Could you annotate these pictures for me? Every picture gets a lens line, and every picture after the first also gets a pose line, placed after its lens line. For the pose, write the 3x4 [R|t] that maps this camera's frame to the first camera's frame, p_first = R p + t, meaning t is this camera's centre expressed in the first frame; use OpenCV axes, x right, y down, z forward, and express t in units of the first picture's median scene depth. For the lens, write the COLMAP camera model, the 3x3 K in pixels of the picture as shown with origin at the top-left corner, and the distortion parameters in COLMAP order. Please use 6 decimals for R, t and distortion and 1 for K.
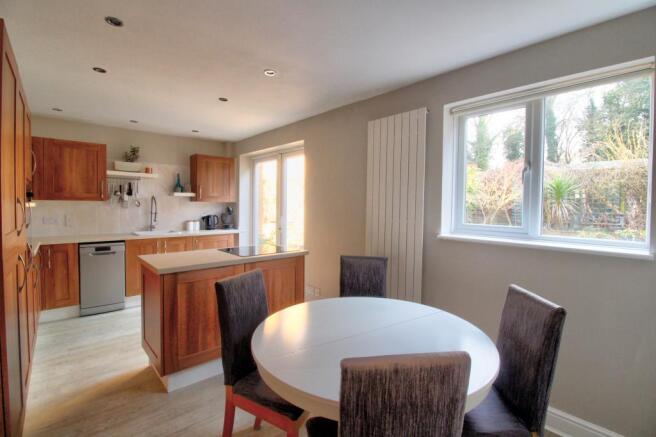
lens RADIAL K [[305.4, 0, 332.2], [0, 305.4, 211.8], [0, 0, 1]] dist [-0.018248, -0.002923]
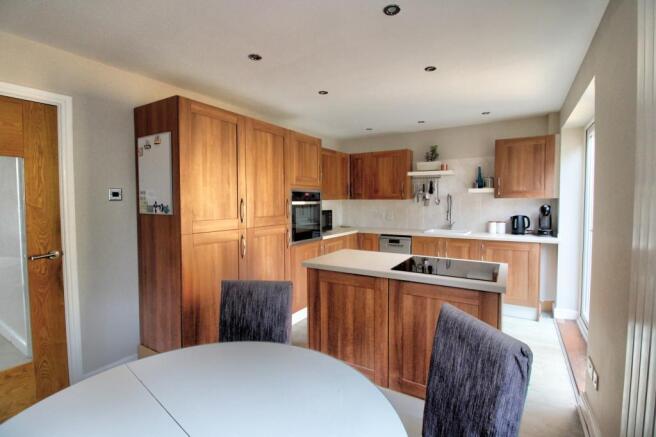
lens RADIAL K [[305.4, 0, 328.6], [0, 305.4, 215.3], [0, 0, 1]] dist [-0.018248, -0.002923]
pose [[0.270178, 0.036051, -0.962135, 0.244098], [-0.017394, 0.999318, 0.032560, -0.008356], [0.962653, 0.007938, 0.270621, 0.382053]]
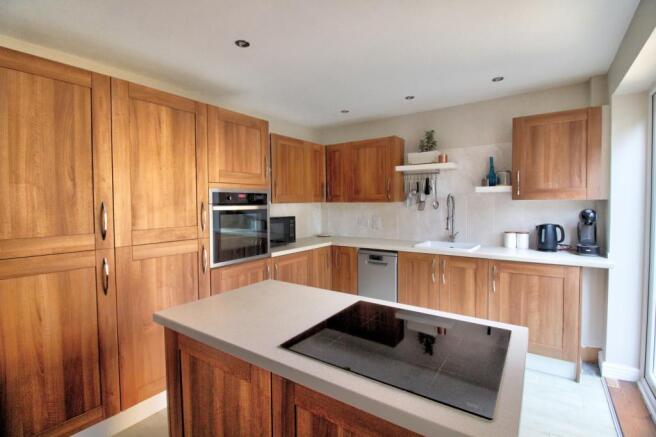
lens RADIAL K [[305.4, 0, 330.4], [0, 305.4, 214.6], [0, 0, 1]] dist [-0.018248, -0.002923]
pose [[0.213208, 0.025908, -0.976663, 0.053133], [-0.013991, 0.999627, 0.023462, -0.016836], [0.976907, 0.008662, 0.213491, 0.587596]]
